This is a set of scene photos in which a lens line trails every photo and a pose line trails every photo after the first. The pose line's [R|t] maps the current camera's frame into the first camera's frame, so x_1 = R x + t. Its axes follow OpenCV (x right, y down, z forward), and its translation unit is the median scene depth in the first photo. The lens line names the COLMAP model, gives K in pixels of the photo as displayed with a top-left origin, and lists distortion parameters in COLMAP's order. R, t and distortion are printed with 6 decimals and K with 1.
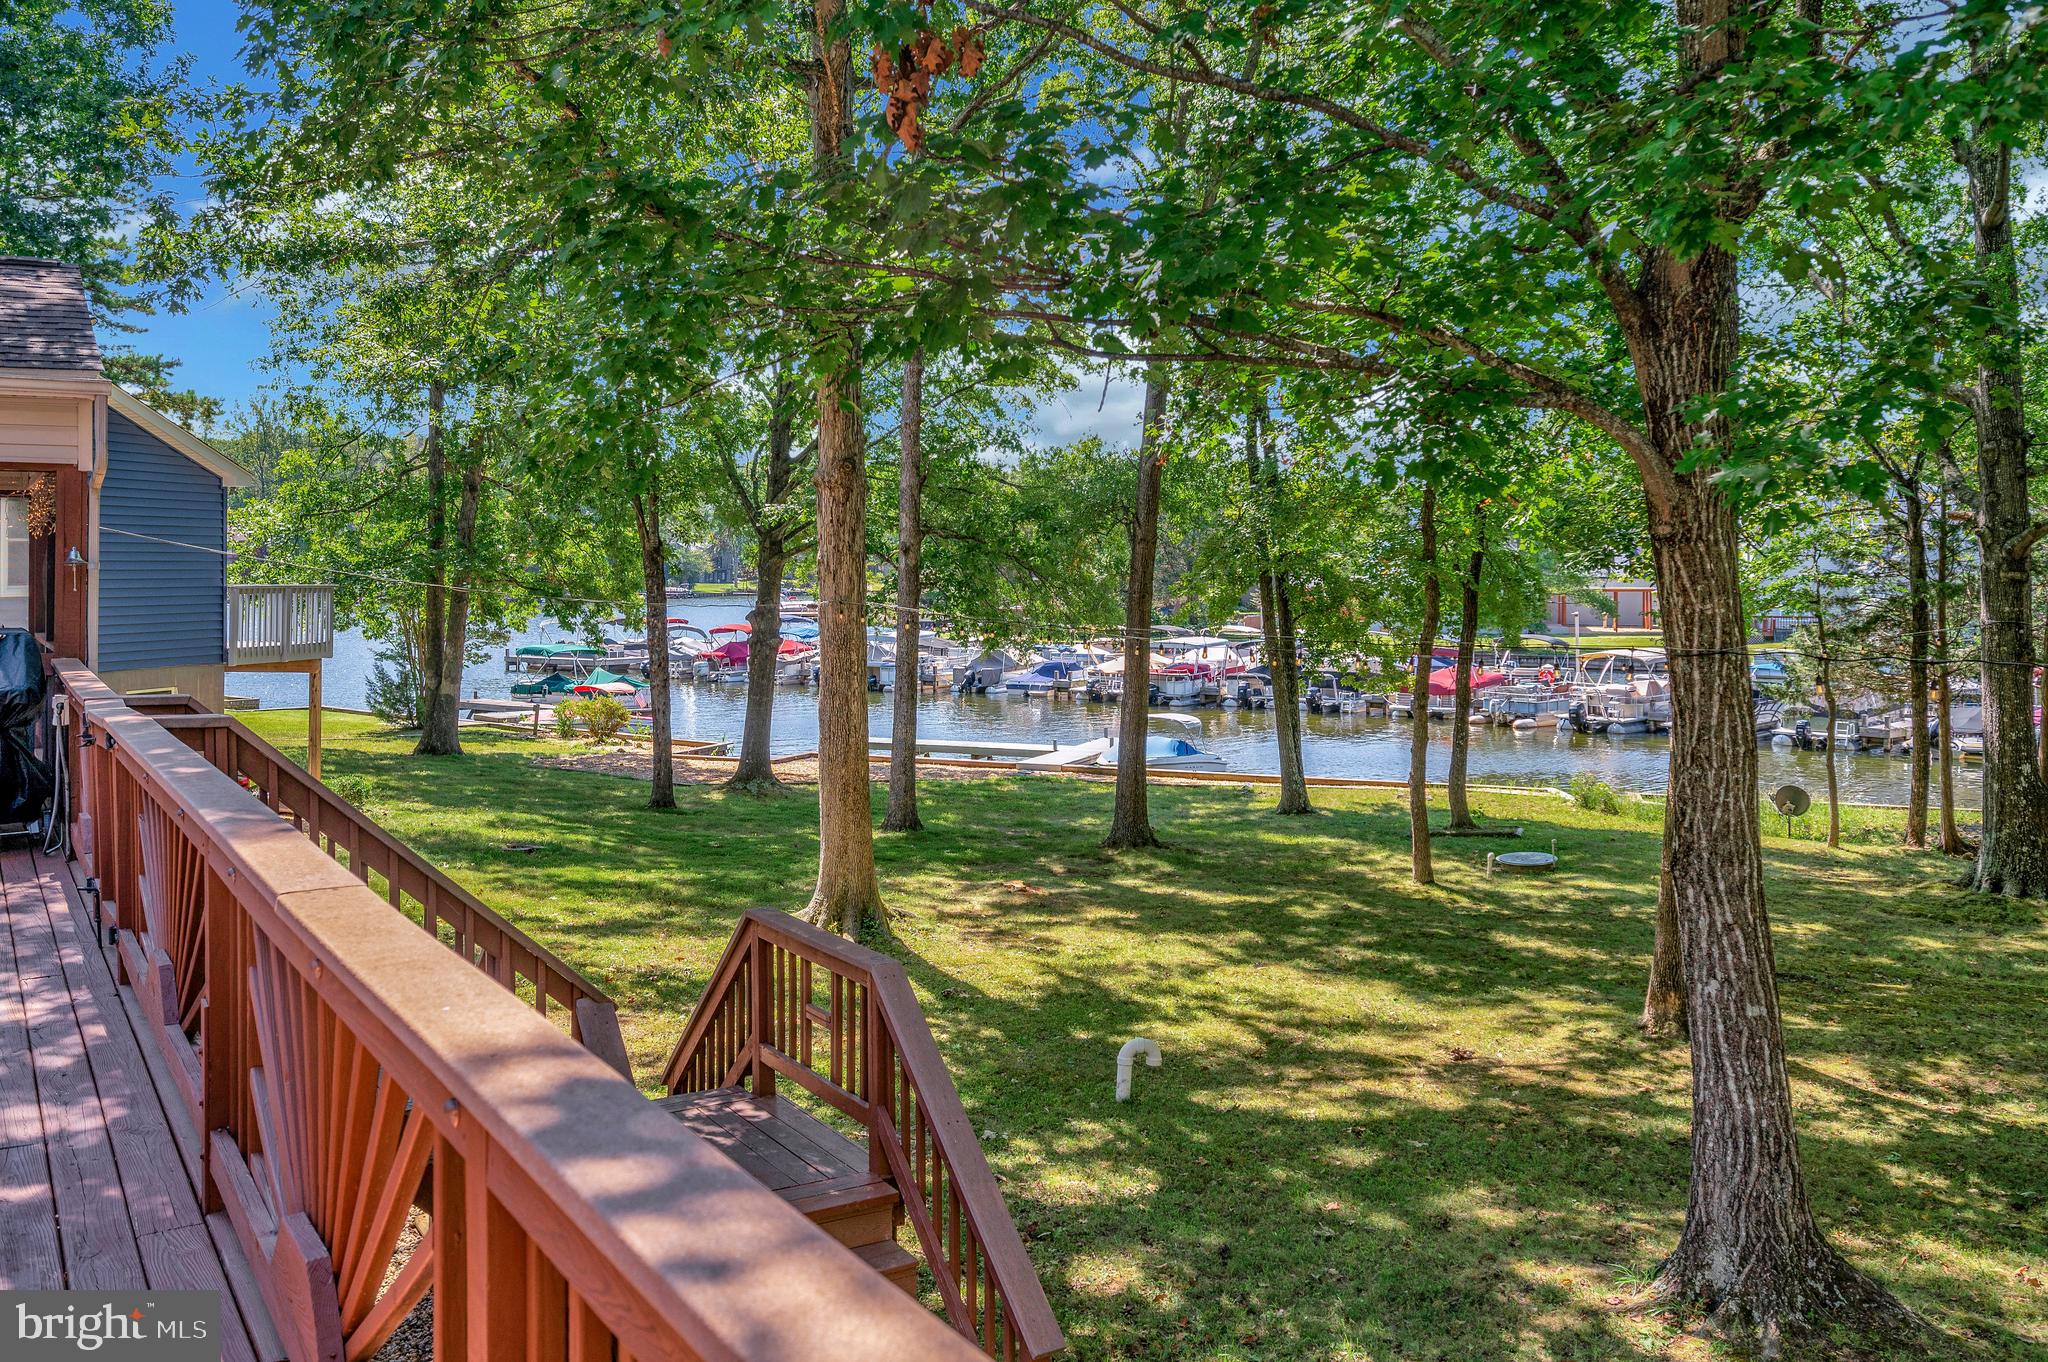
lens RADIAL K [[1680.0, 0, 1051.9], [0, 1680.0, 555.0], [0, 0, 1]] dist [0.025155, -0.015721]
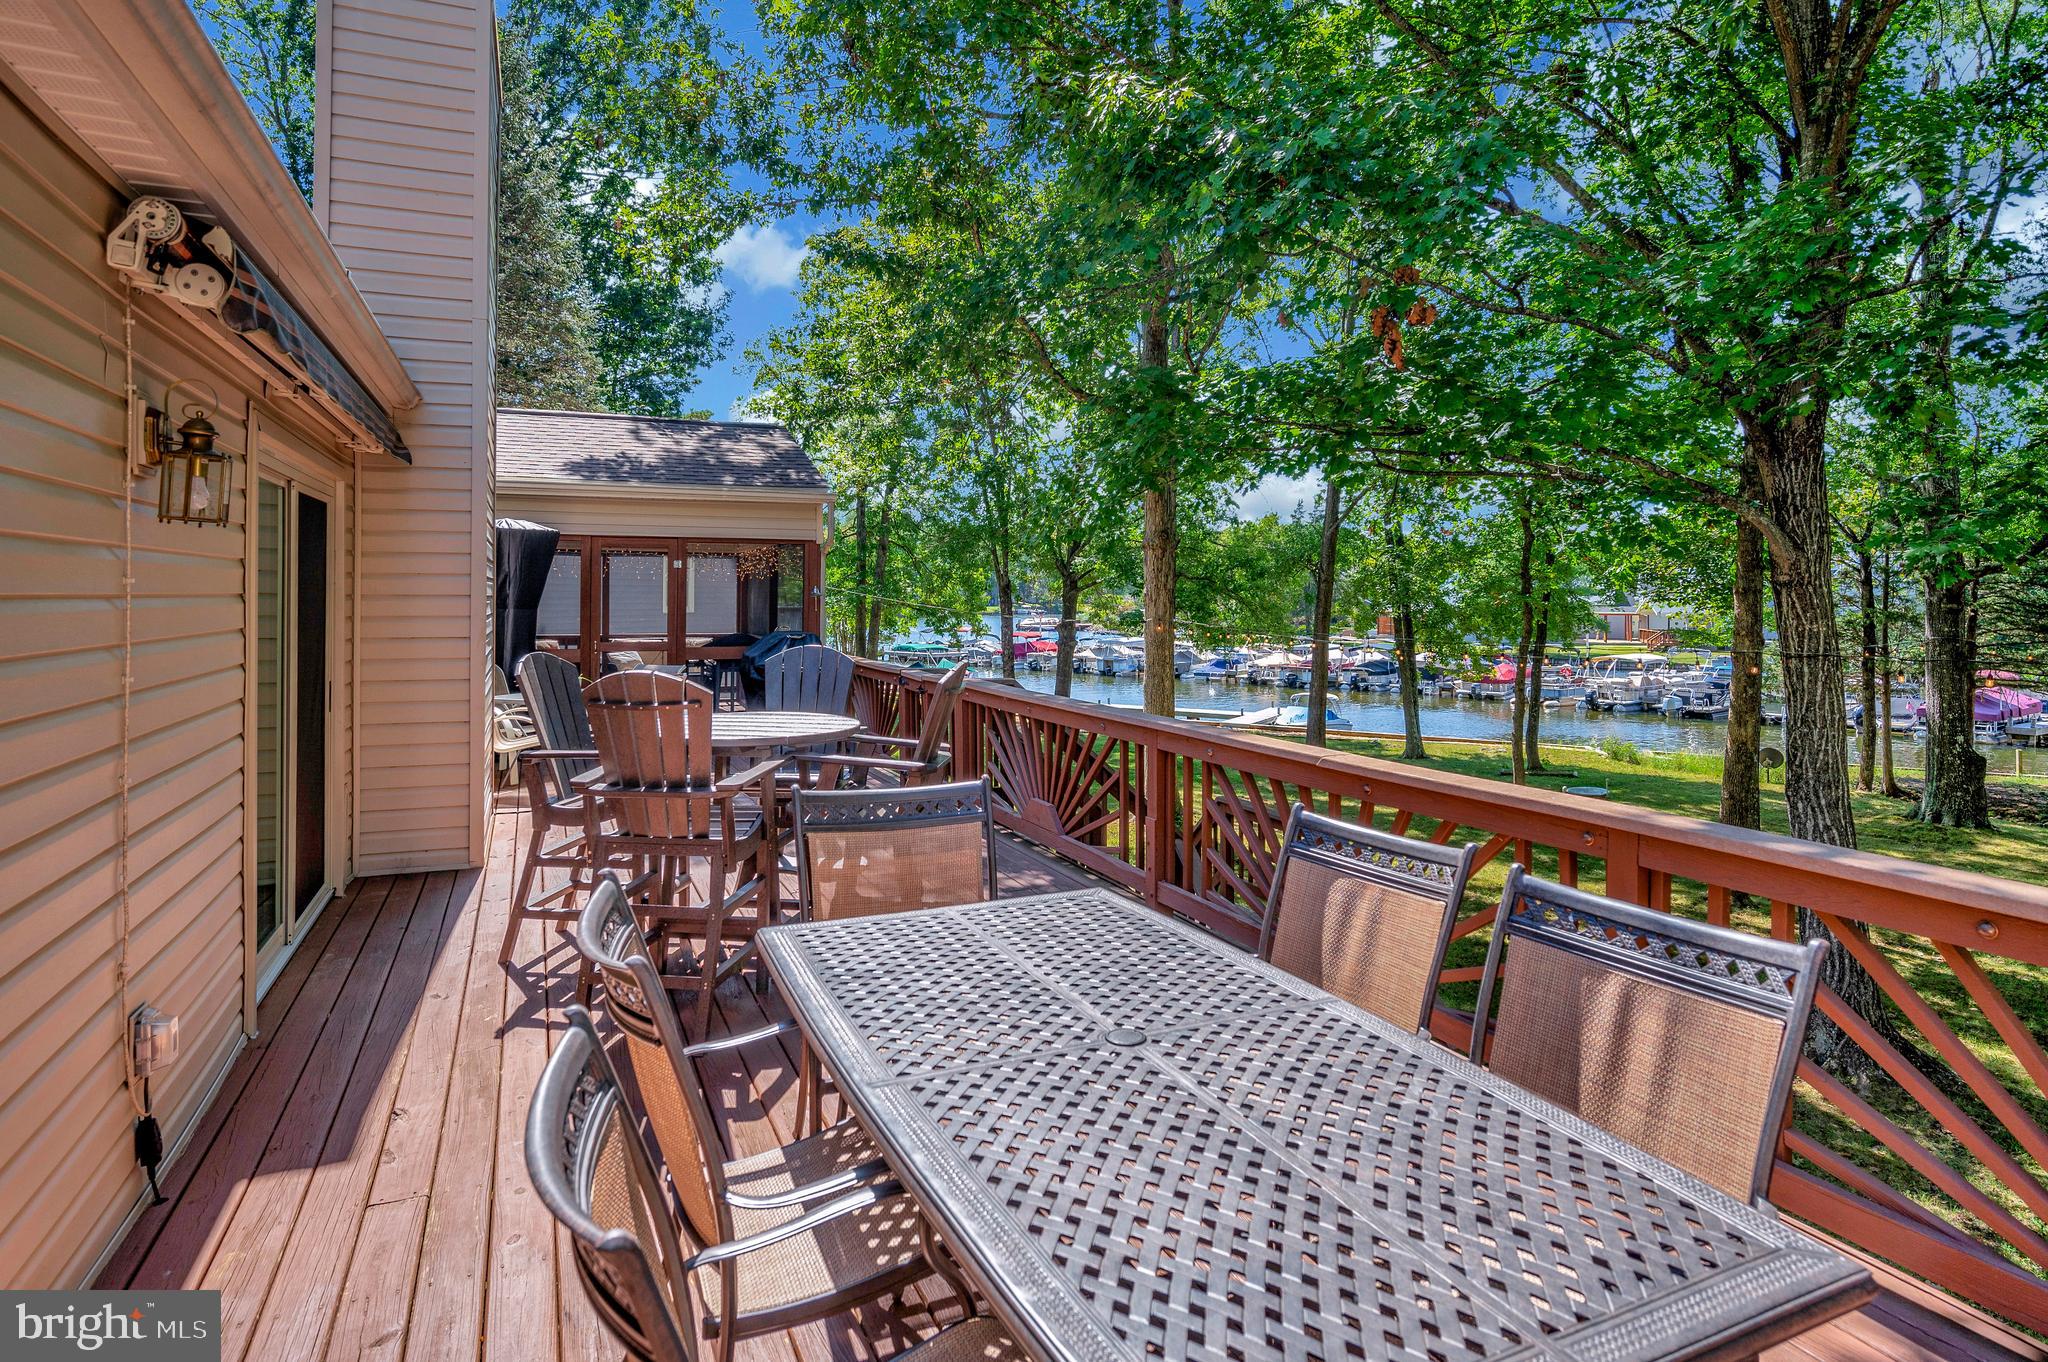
lens RADIAL K [[1095.7, 0, 1052.6], [0, 1095.7, 599.1], [0, 0, 1]] dist [0.019557, -0.000594]
pose [[0.991150, 0.004391, -0.132674, -0.055102], [-0.003088, 0.999945, 0.010026, -0.000967], [0.132711, -0.009527, 0.991109, -0.038256]]
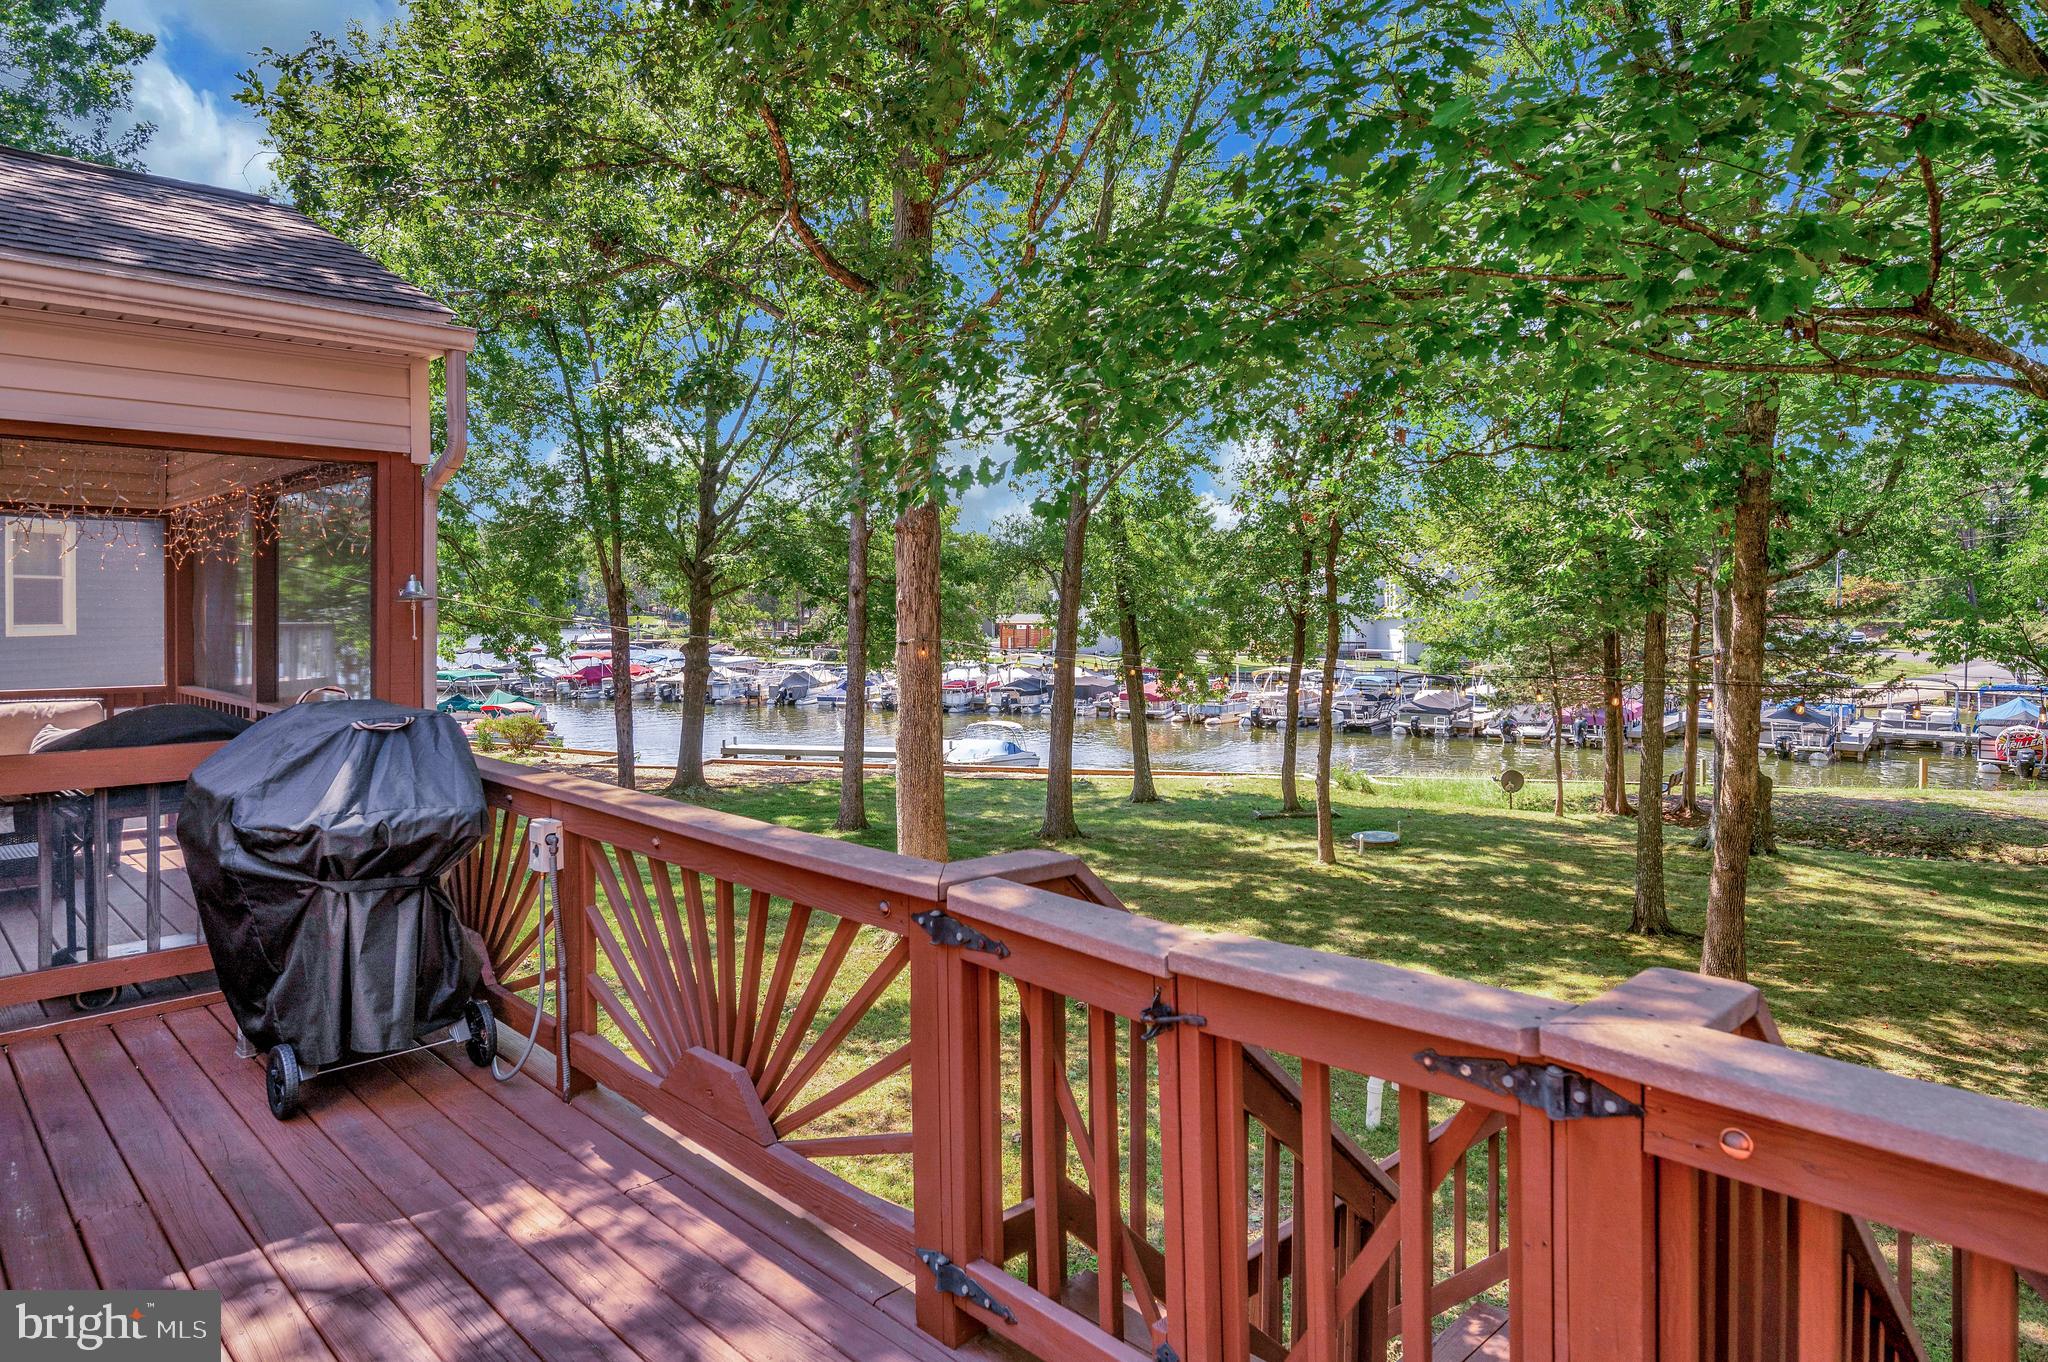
lens RADIAL K [[1195.2, 0, 1040.7], [0, 1195.2, 633.0], [0, 0, 1]] dist [0.002945, 0.001042]
pose [[0.976778, -0.002471, 0.214241, -0.136137], [-0.003612, 0.999601, 0.027999, 0.001261], [-0.214225, -0.028122, 0.976379, 0.148336]]
